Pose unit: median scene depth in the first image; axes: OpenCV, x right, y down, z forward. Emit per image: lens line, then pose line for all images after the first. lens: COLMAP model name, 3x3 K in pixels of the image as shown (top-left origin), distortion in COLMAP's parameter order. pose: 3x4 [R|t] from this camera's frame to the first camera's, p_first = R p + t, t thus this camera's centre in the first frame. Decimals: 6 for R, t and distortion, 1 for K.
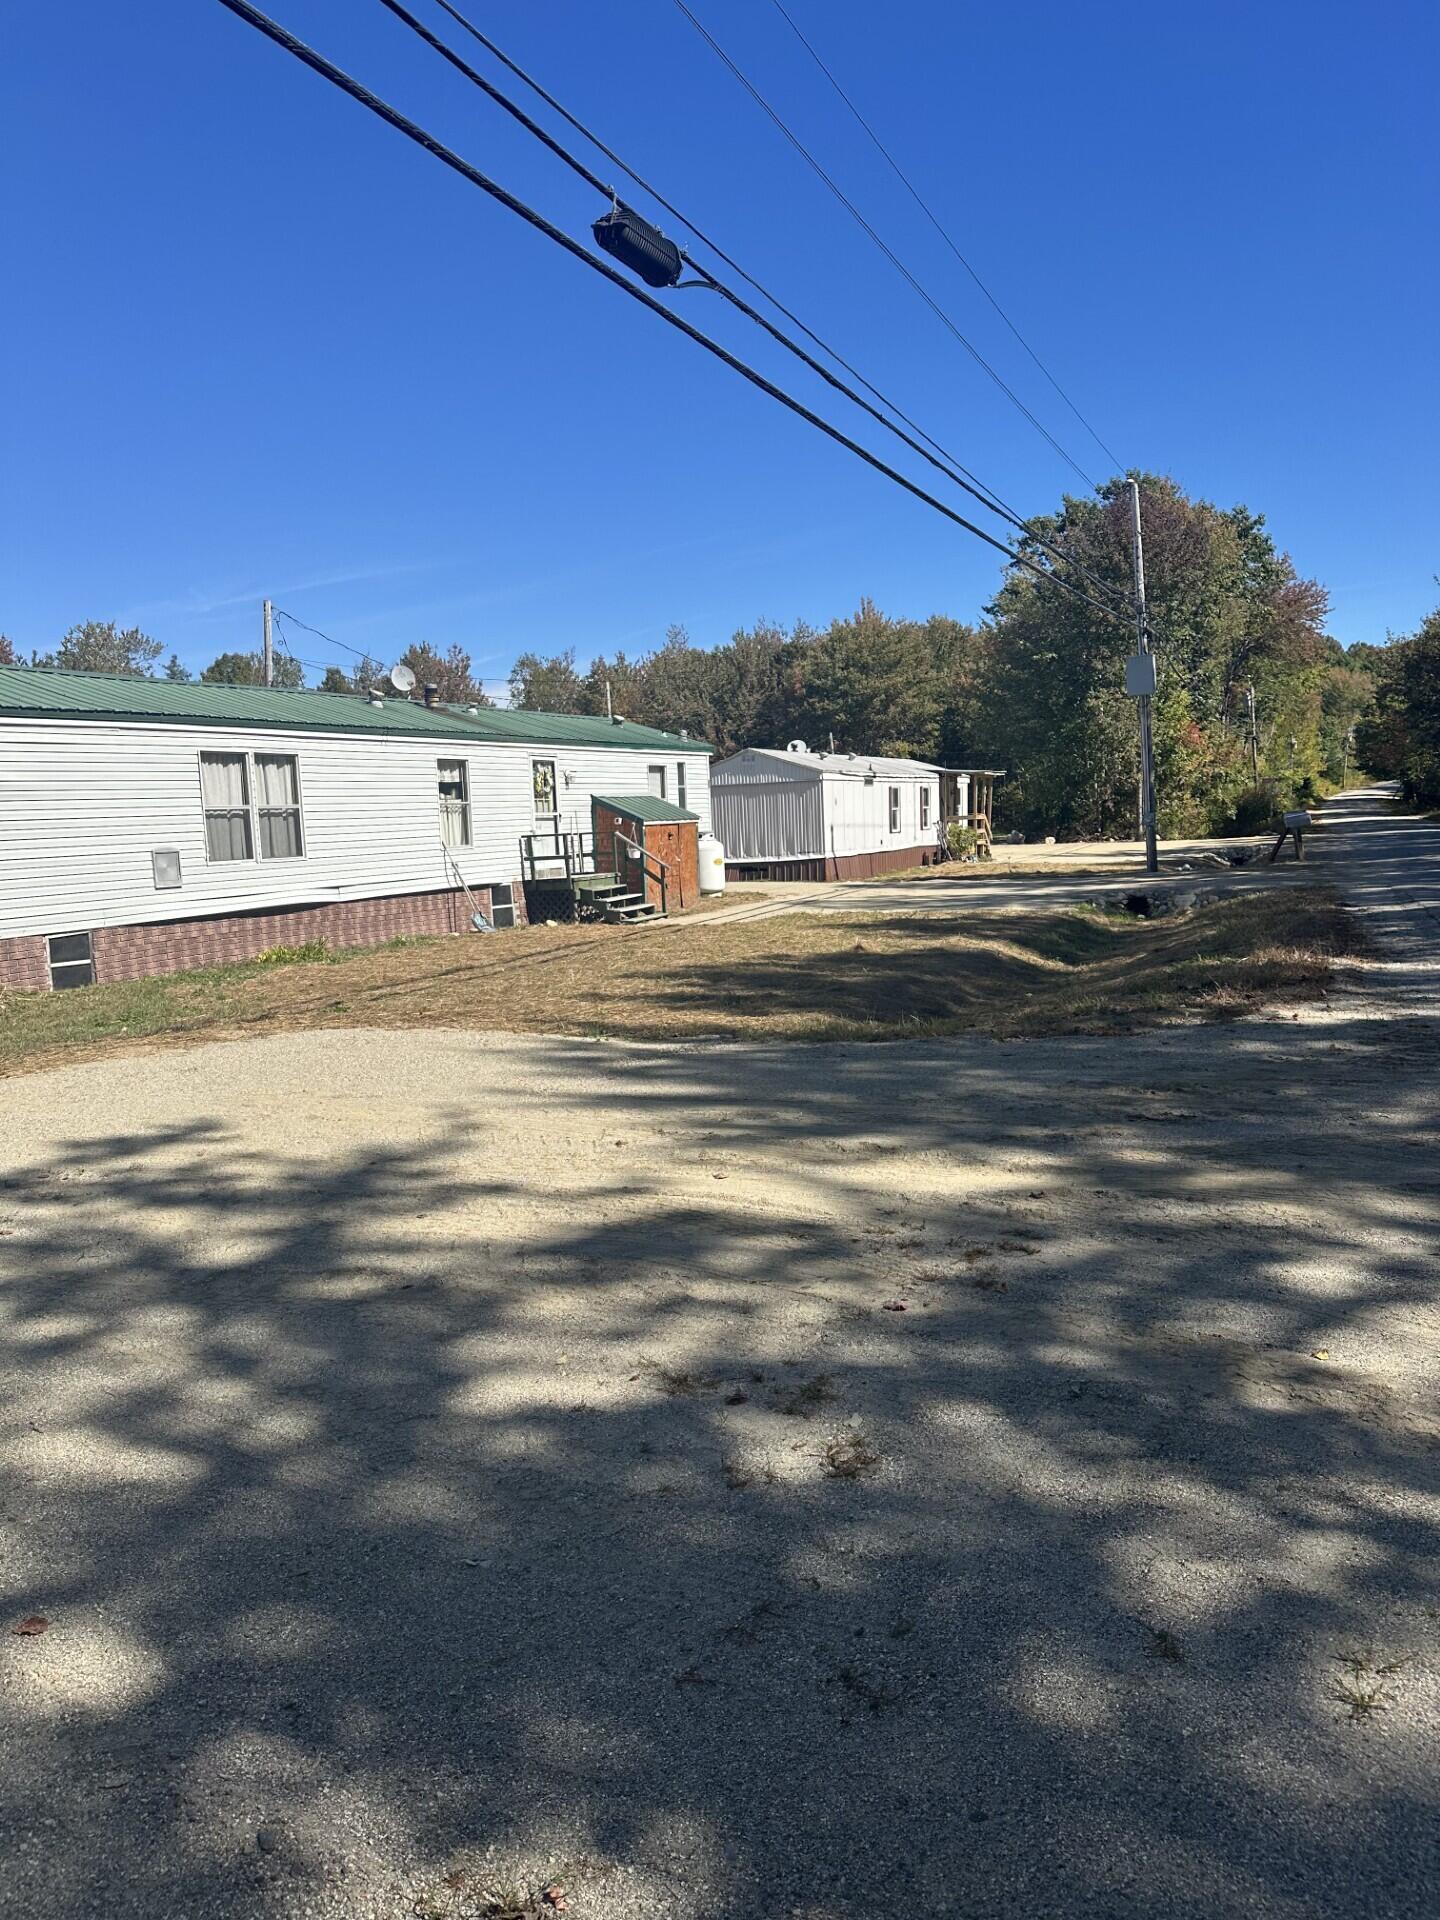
lens RADIAL K [[1412.8, 0, 720.0], [0, 1412.8, 960.0], [0, 0, 1]] dist [0.109587, -0.092051]
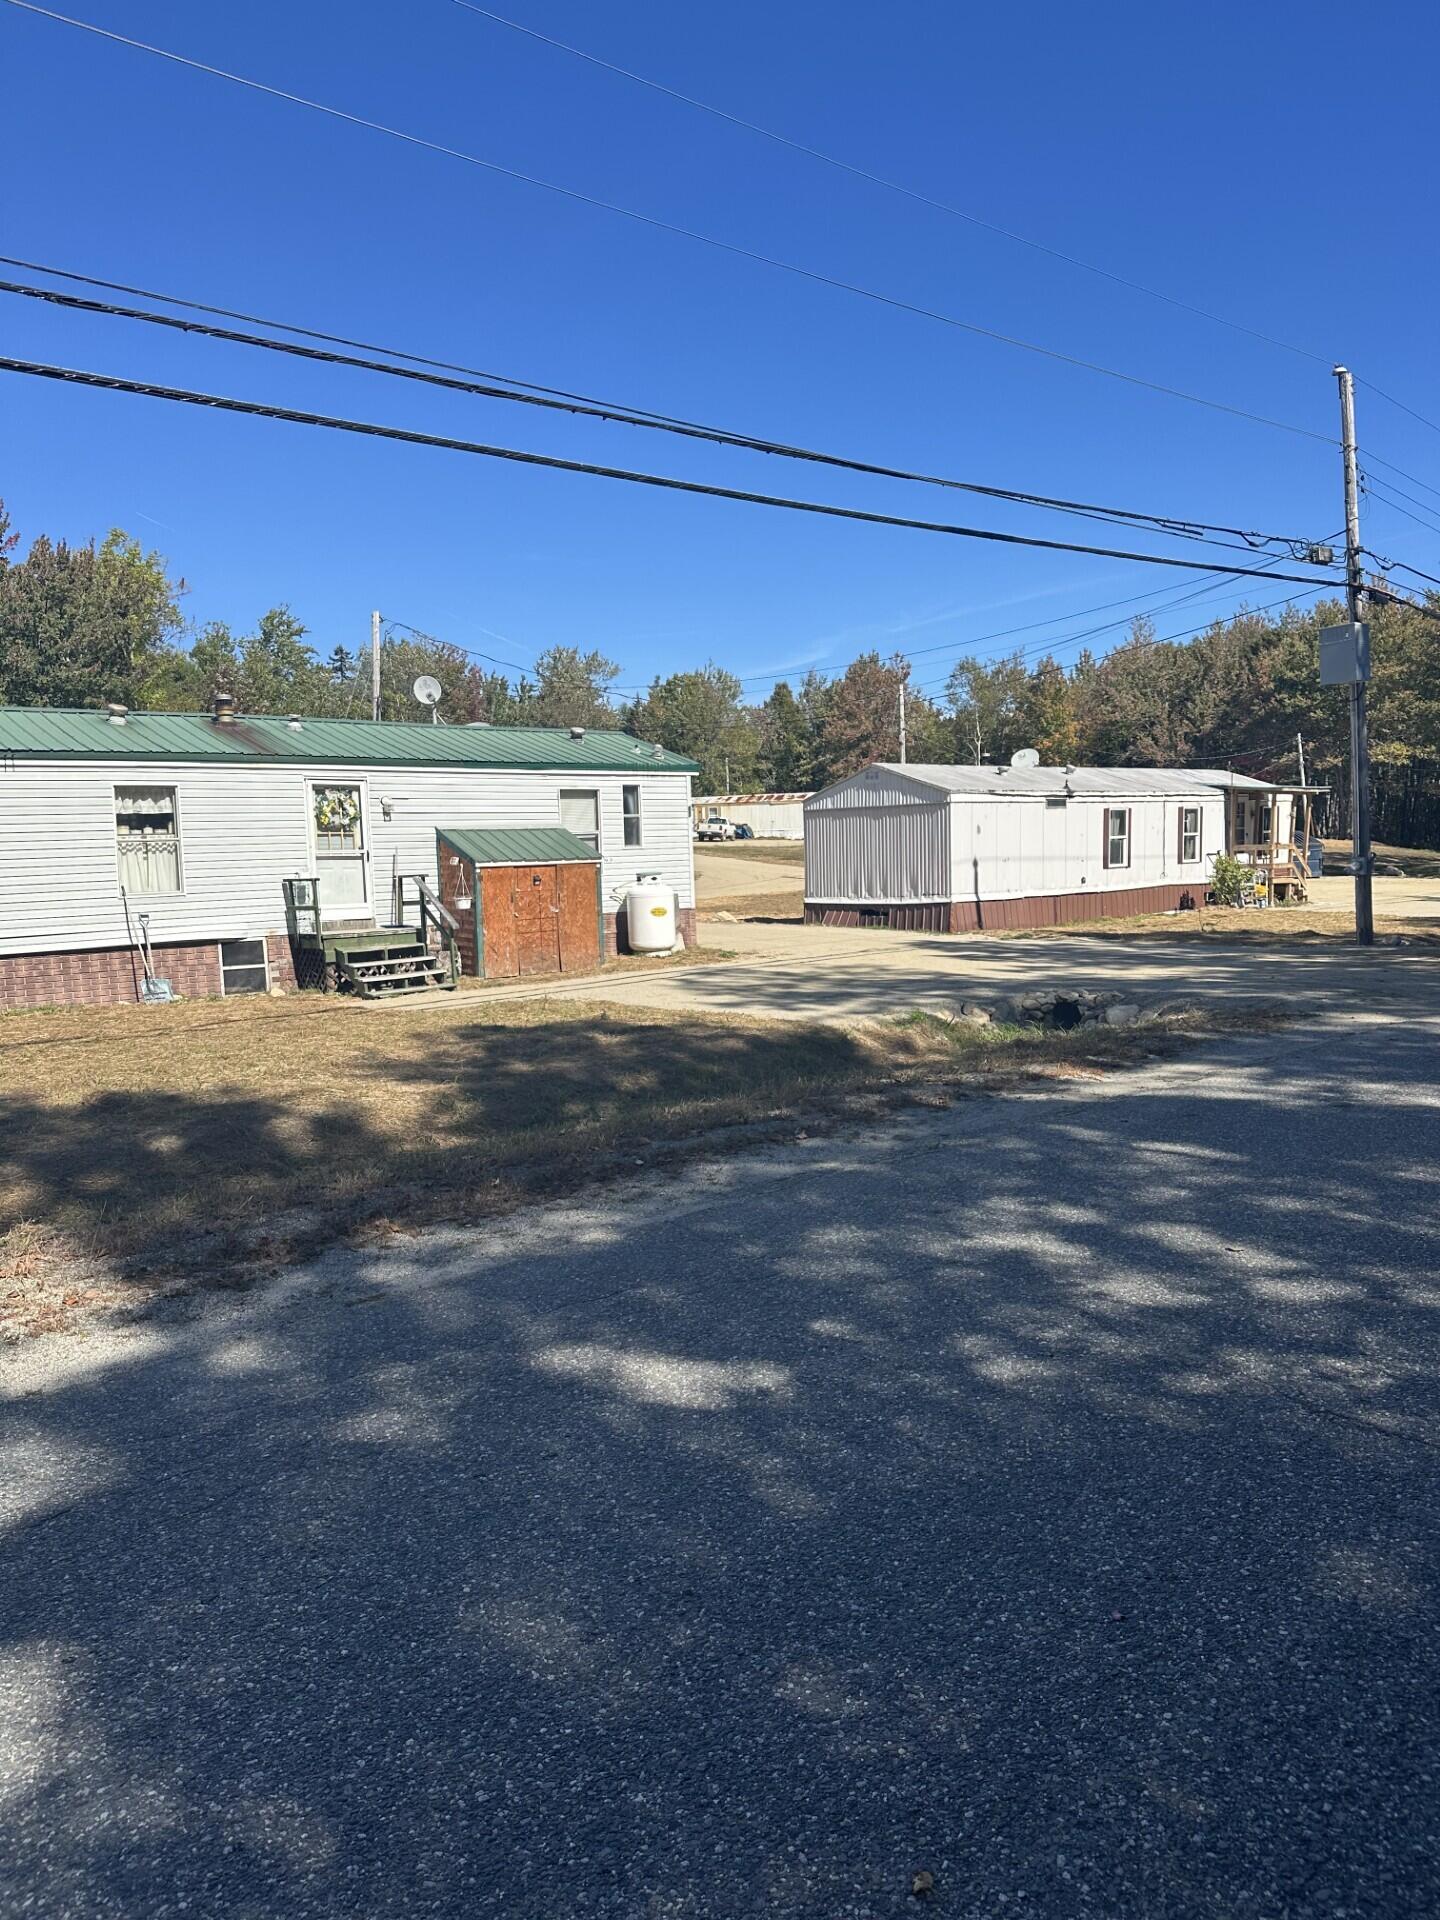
lens RADIAL K [[1412.8, 0, 720.0], [0, 1412.8, 960.0], [0, 0, 1]] dist [0.109587, -0.092051]
pose [[0.920142, 0.046011, -0.388872, 0.295399], [-0.048151, 0.998831, 0.004245, -0.041728], [0.388612, 0.014818, 0.921282, 0.255449]]
